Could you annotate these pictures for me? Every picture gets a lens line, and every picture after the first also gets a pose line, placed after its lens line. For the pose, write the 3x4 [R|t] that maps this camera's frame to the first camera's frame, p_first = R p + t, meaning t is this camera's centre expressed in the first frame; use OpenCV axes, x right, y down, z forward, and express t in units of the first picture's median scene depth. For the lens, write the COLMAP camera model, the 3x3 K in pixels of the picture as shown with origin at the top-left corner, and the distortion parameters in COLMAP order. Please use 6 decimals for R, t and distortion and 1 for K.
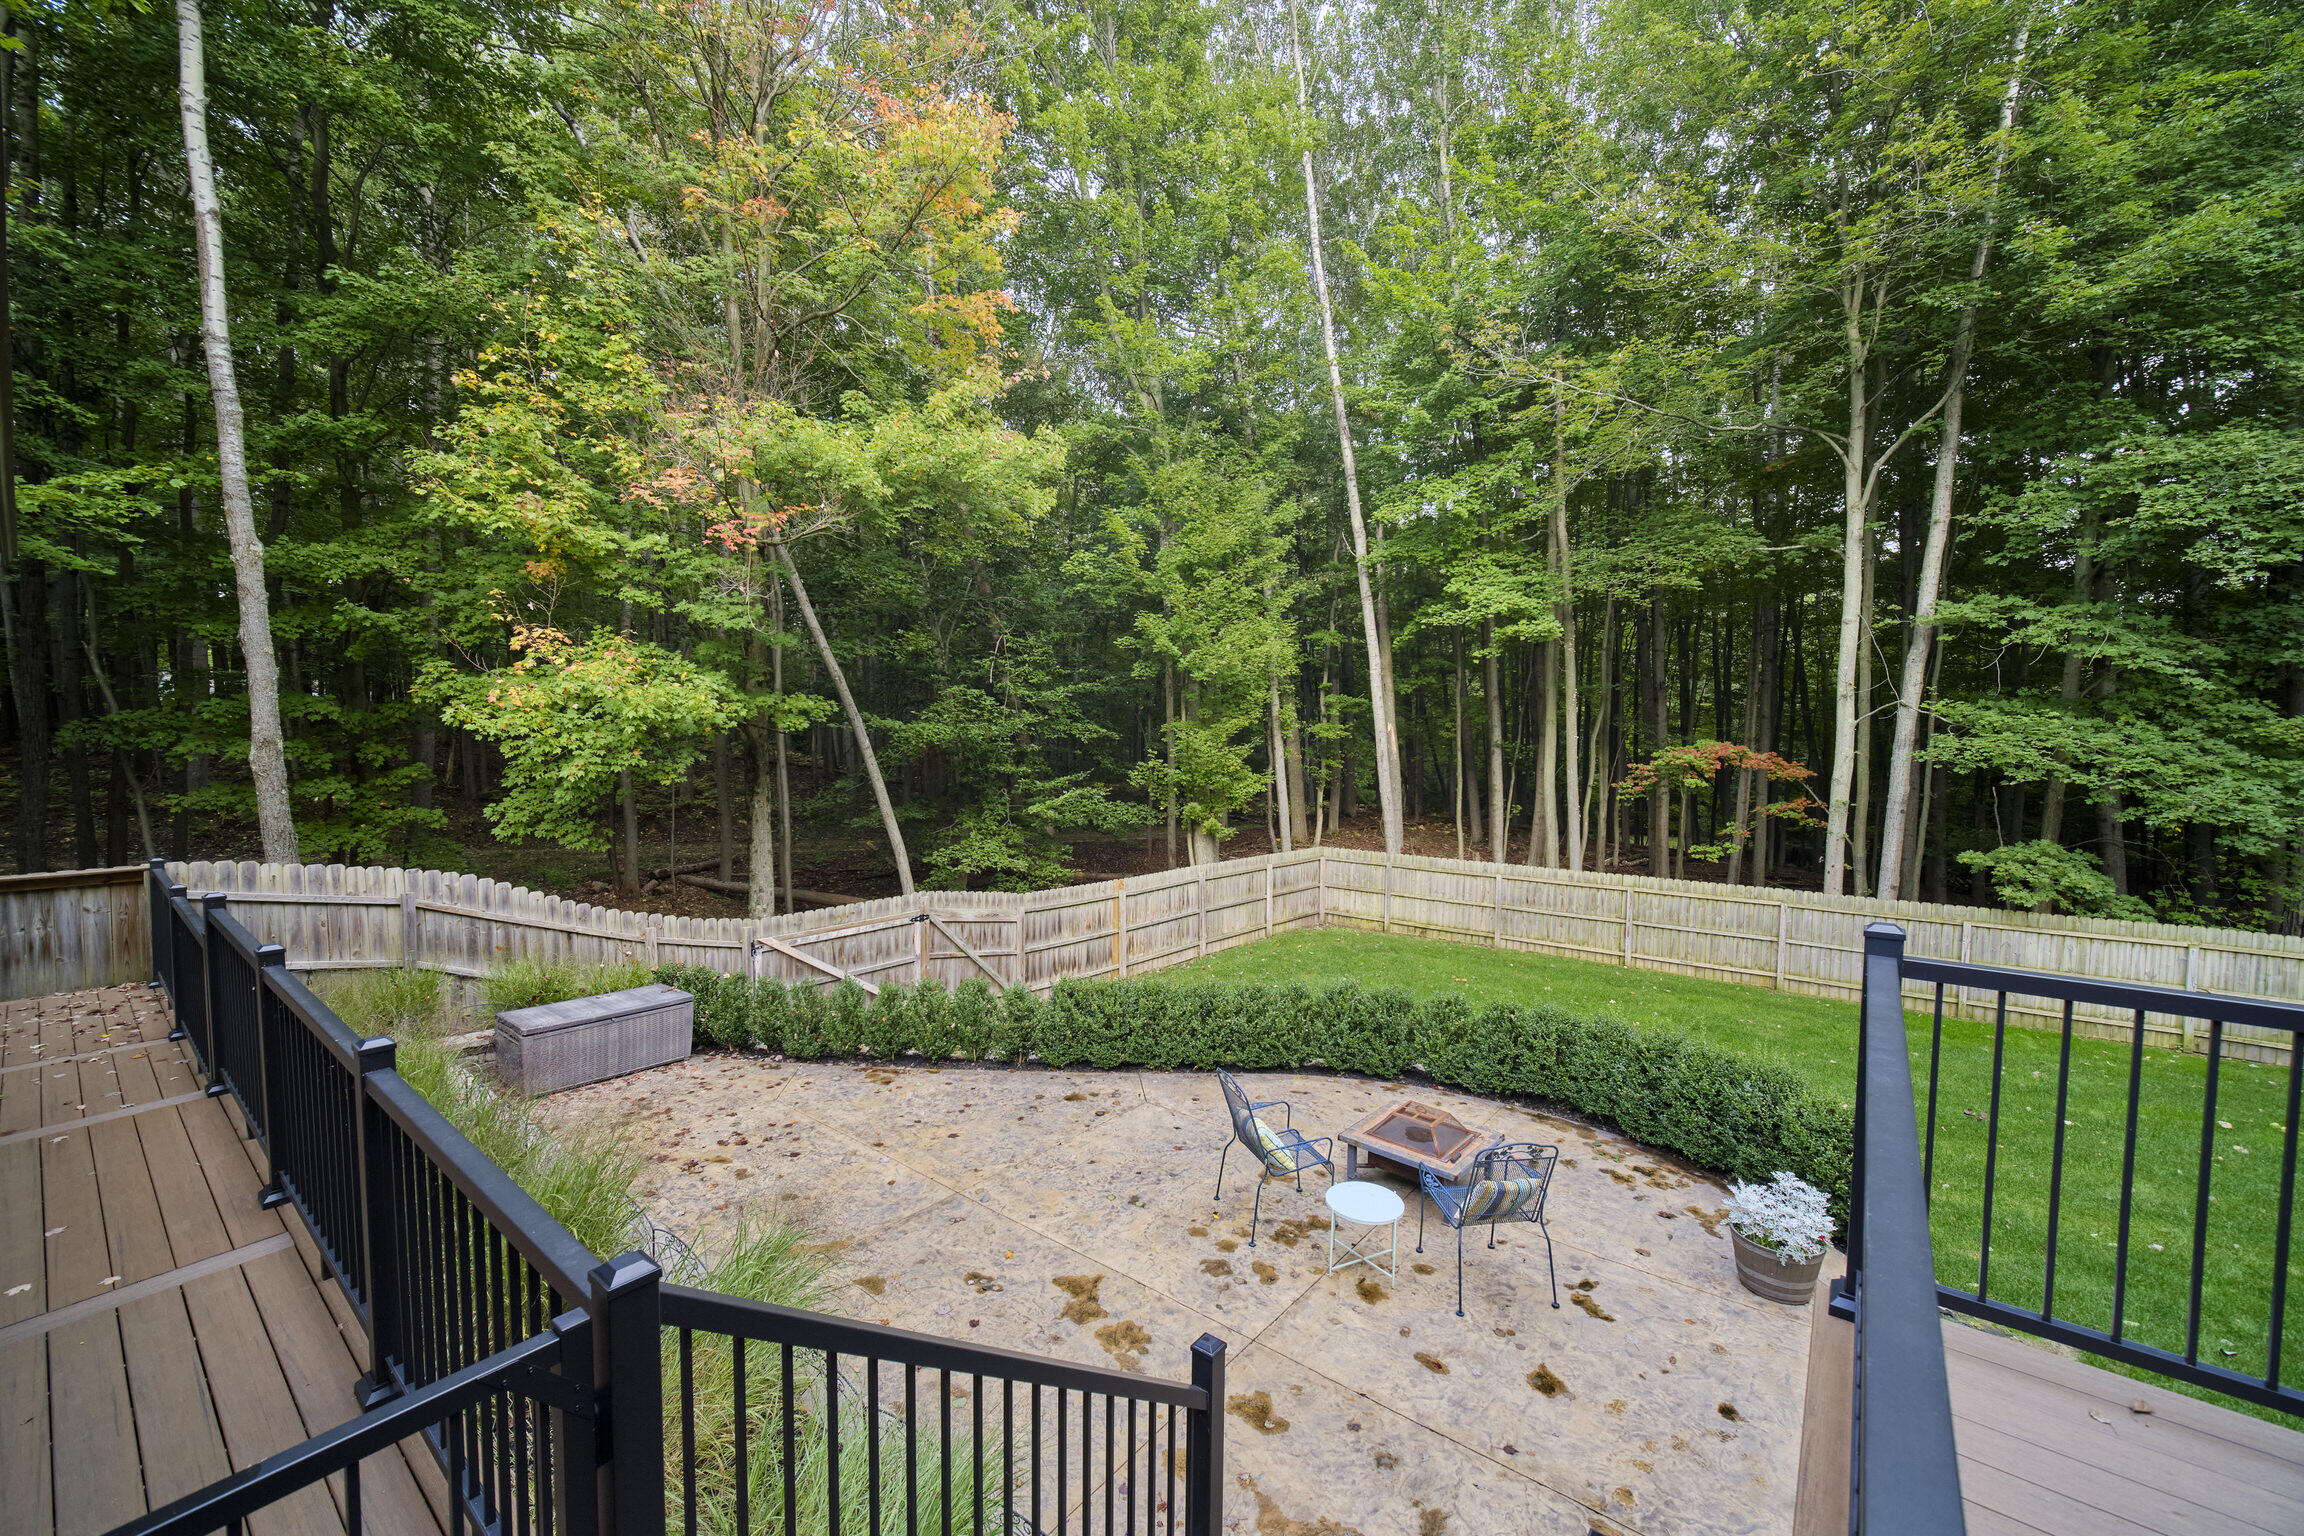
lens RADIAL K [[897.7, 0, 1154.4], [0, 897.7, 783.7], [0, 0, 1]] dist [-0.008561, -0.000321]
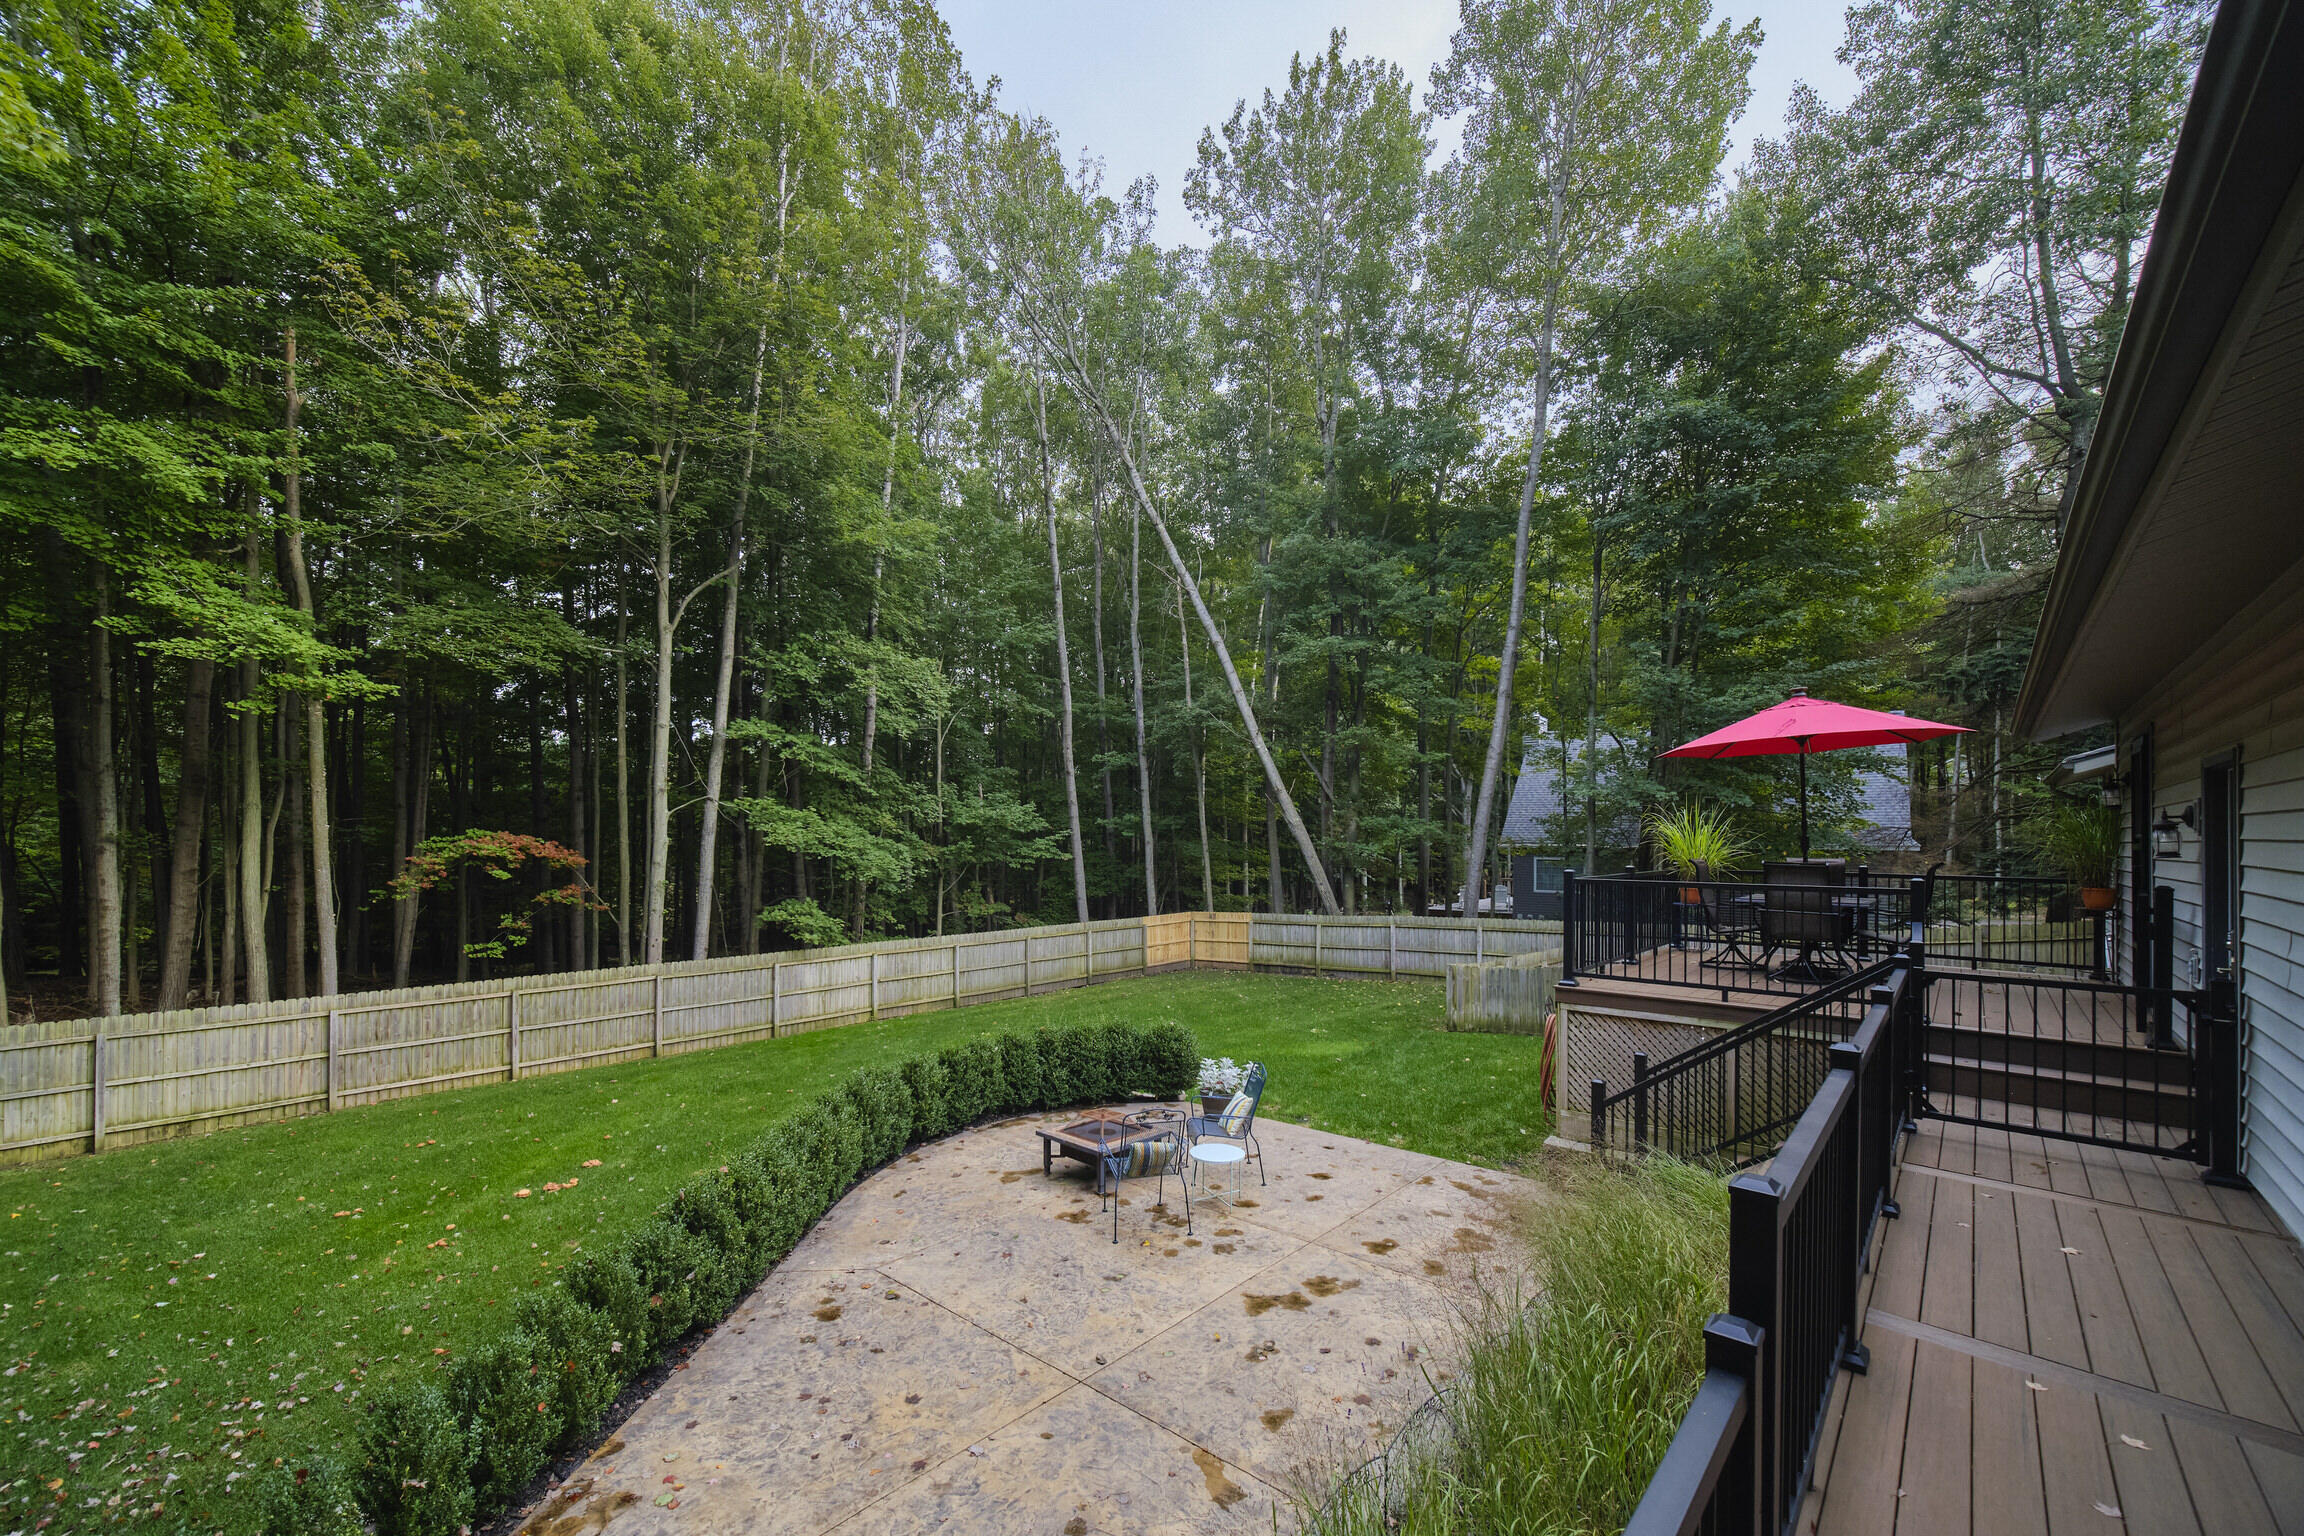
lens RADIAL K [[897.7, 0, 1166.1], [0, 897.7, 831.5], [0, 0, 1]] dist [-0.008561, -0.000321]
pose [[0.063599, -0.003923, 0.997968, -0.394379], [0.054995, 0.998487, 0.000420, -0.011448], [-0.996459, 0.054856, 0.063718, 0.331127]]
